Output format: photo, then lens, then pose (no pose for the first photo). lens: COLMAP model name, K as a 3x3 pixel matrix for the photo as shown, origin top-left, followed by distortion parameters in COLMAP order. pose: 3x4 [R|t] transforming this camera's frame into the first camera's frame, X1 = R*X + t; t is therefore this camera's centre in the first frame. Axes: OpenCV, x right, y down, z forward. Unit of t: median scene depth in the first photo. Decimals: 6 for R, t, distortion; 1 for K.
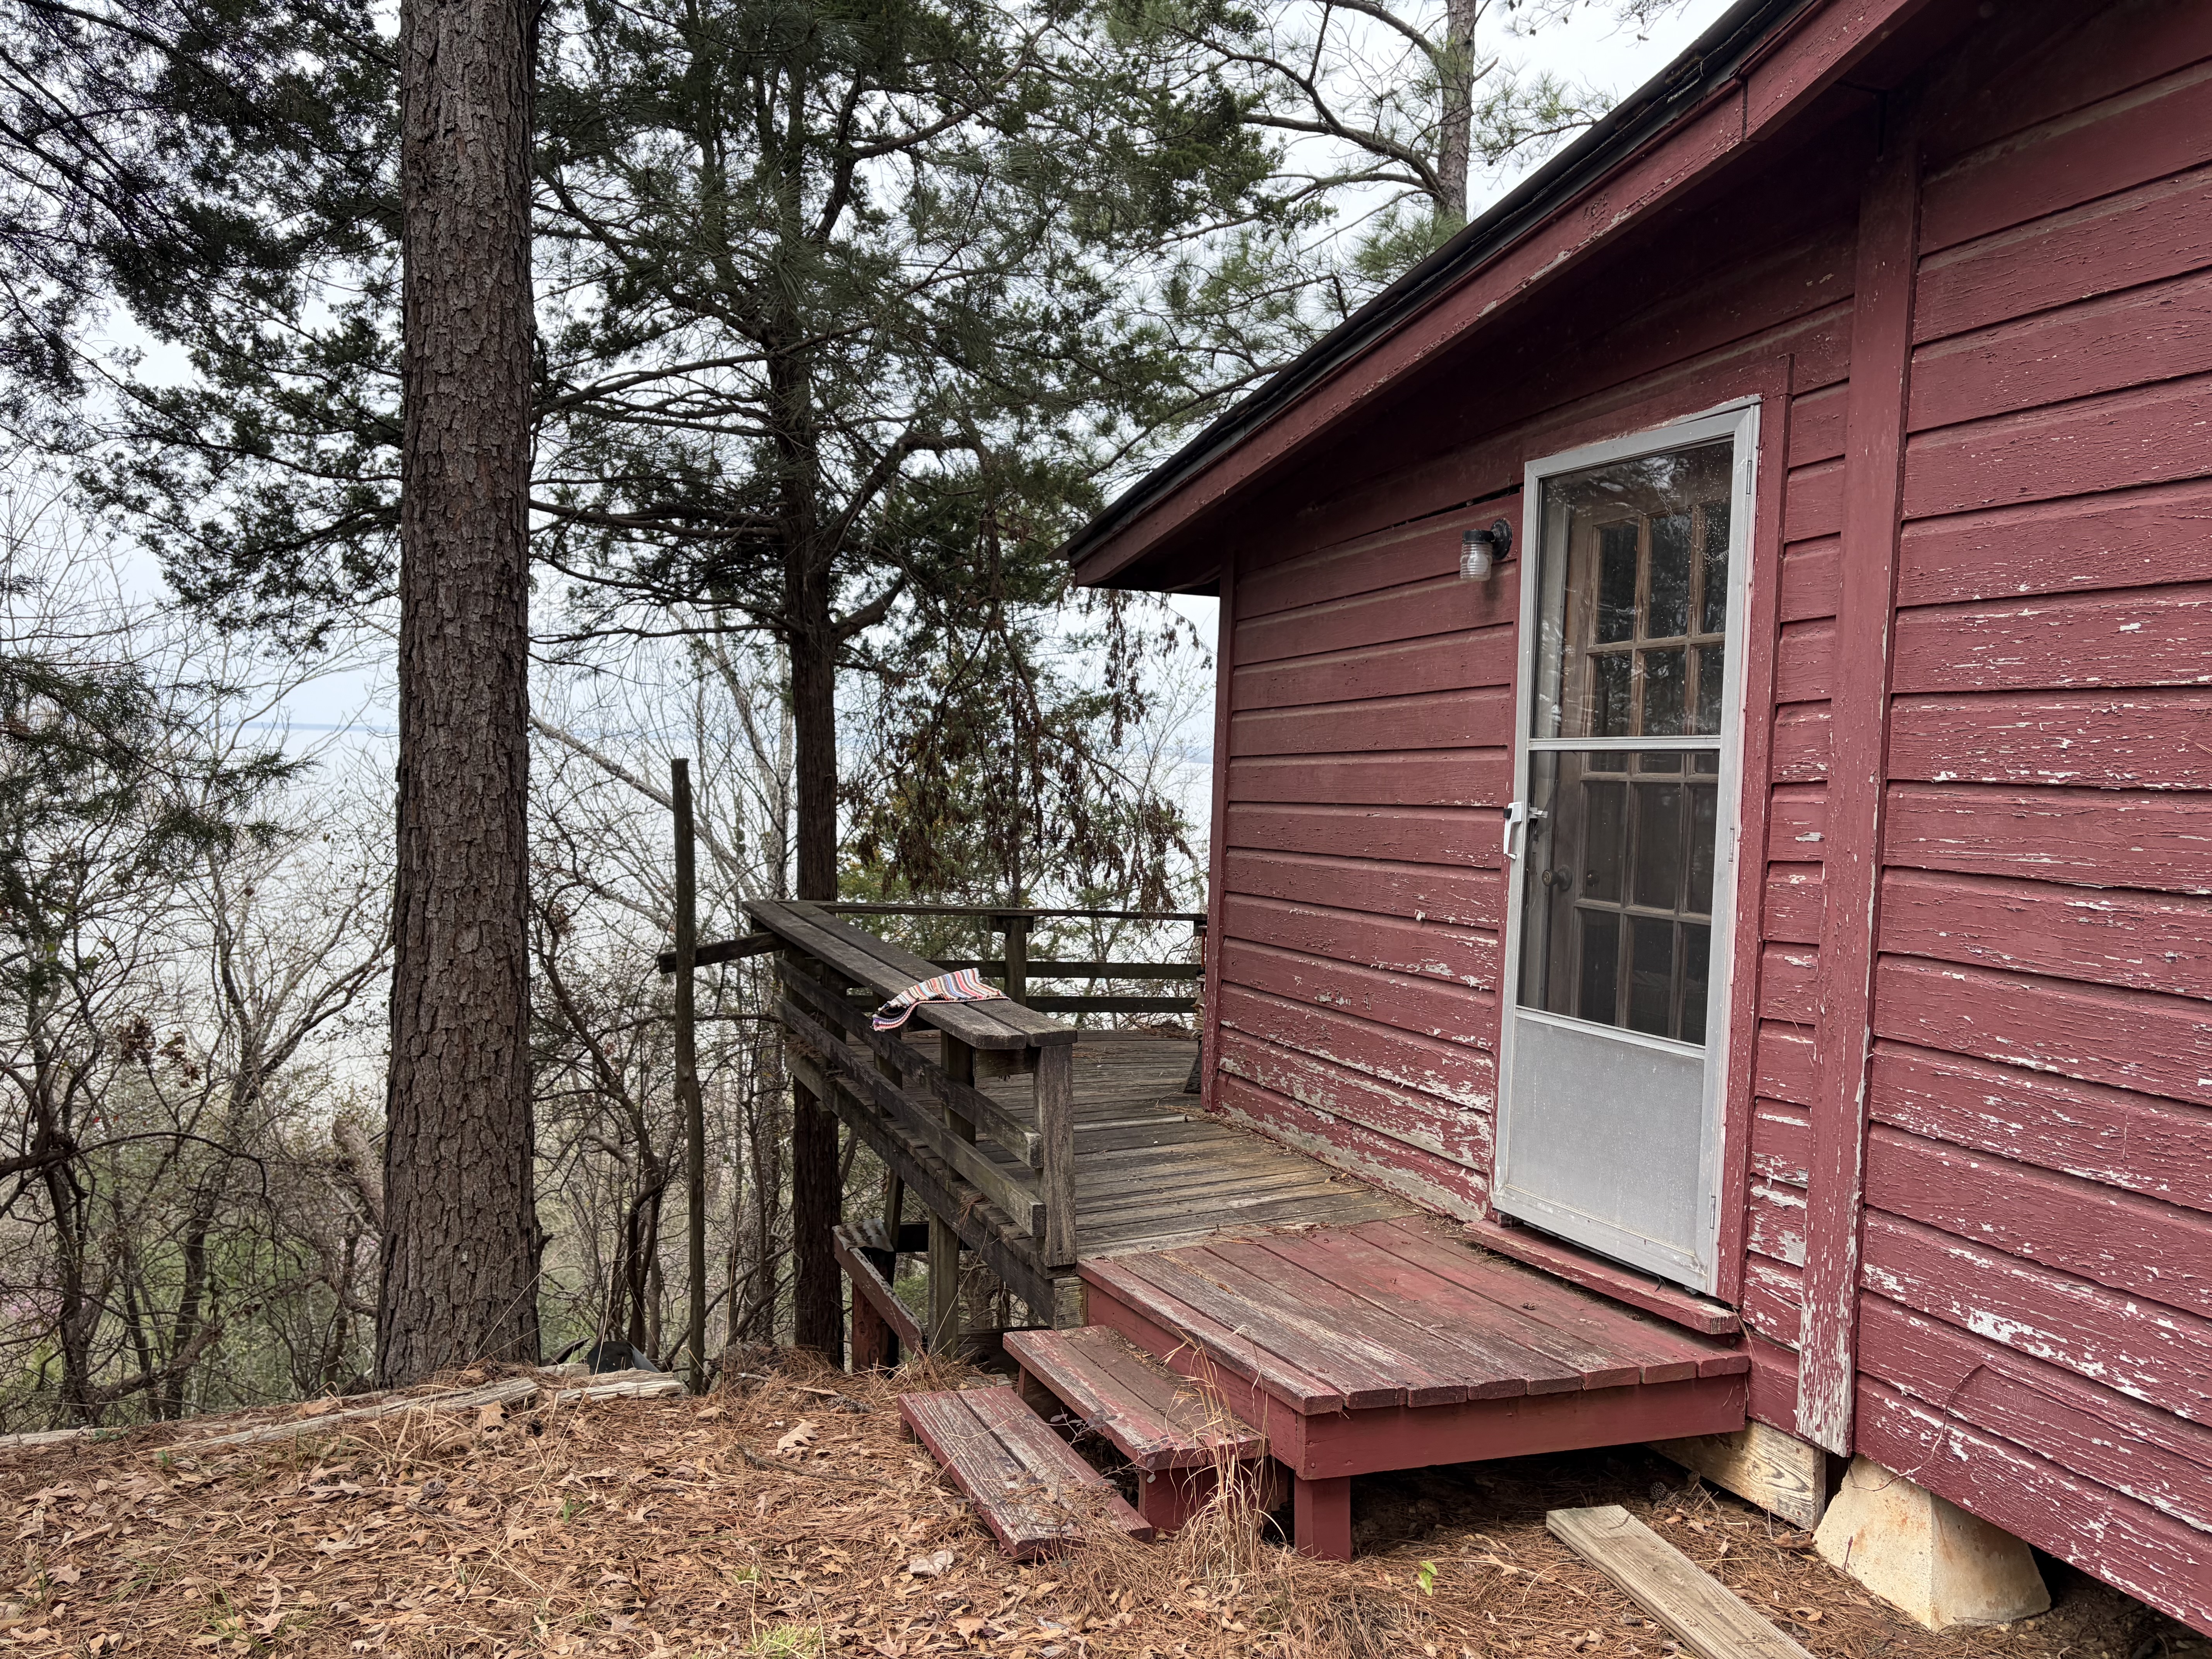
lens RADIAL K [[1643.6, 0, 1112.2], [0, 1643.6, 816.1], [0, 0, 1]] dist [0.003768, -0.006737]
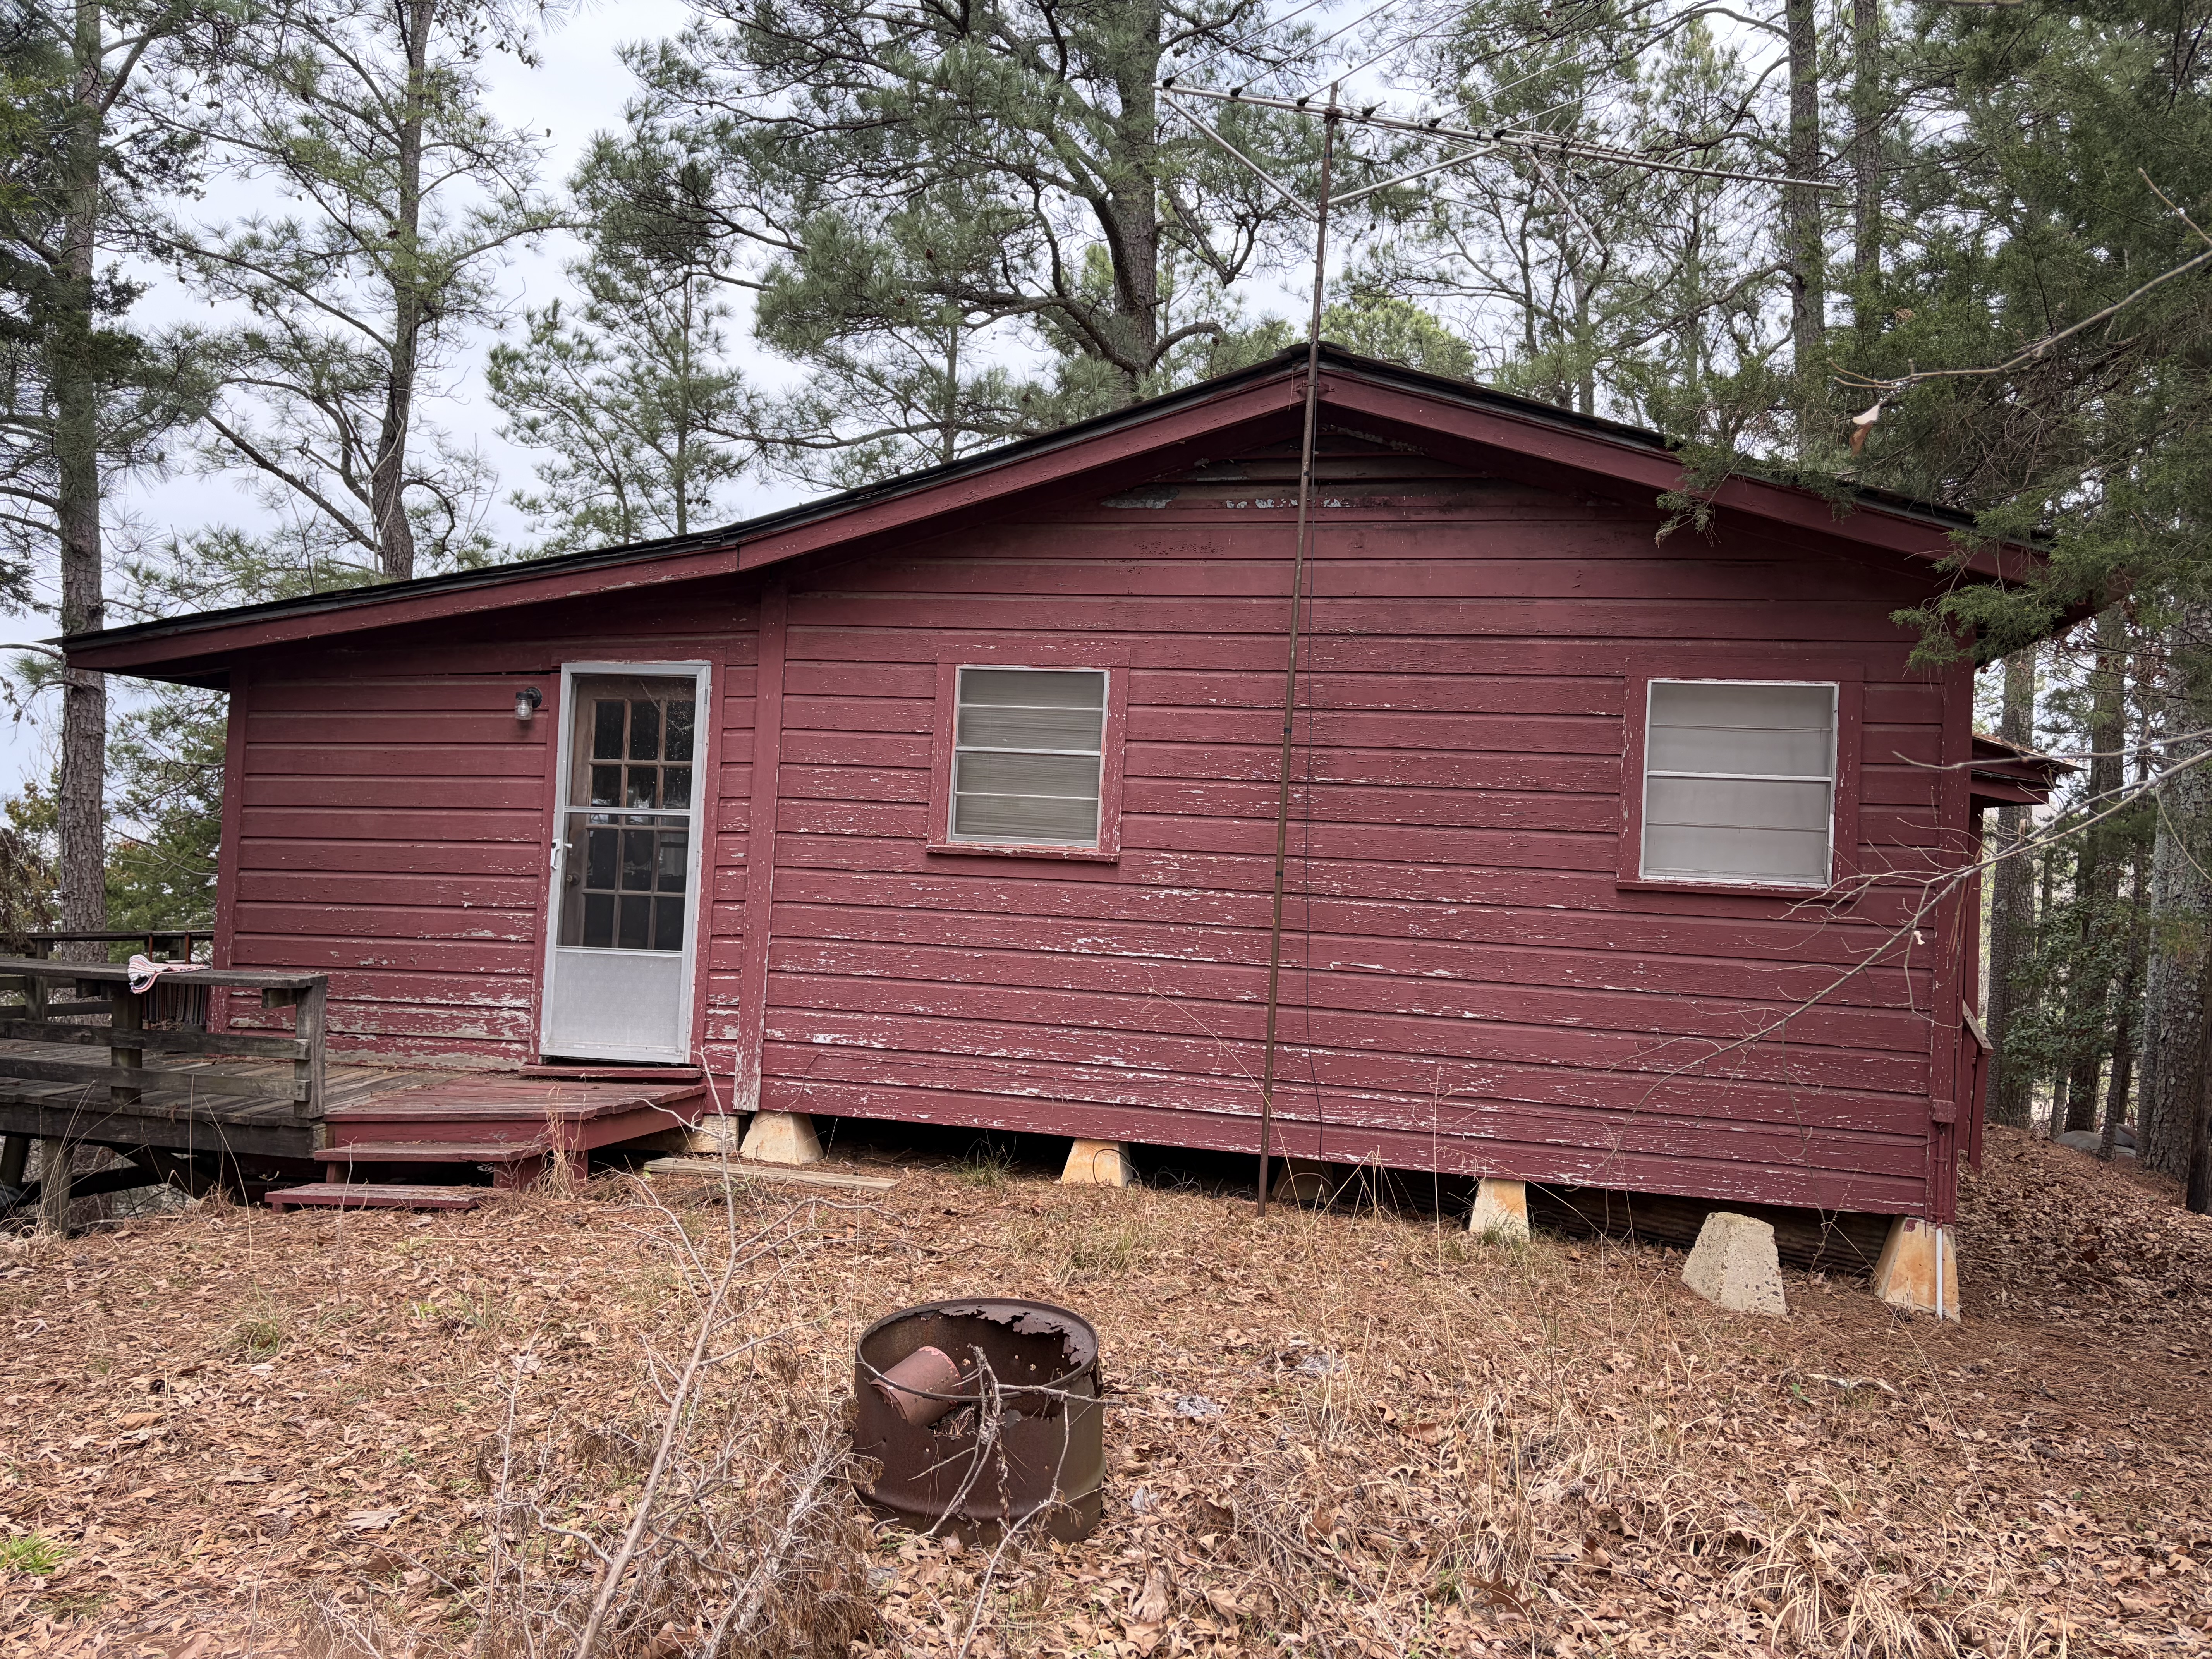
lens RADIAL K [[1643.6, 0, 1112.2], [0, 1643.6, 816.1], [0, 0, 1]] dist [0.003768, -0.006737]
pose [[0.570759, 0.010129, 0.821055, -1.089488], [0.003790, 0.999881, -0.014969, -0.005091], [-0.821109, 0.011655, 0.570652, -0.709835]]
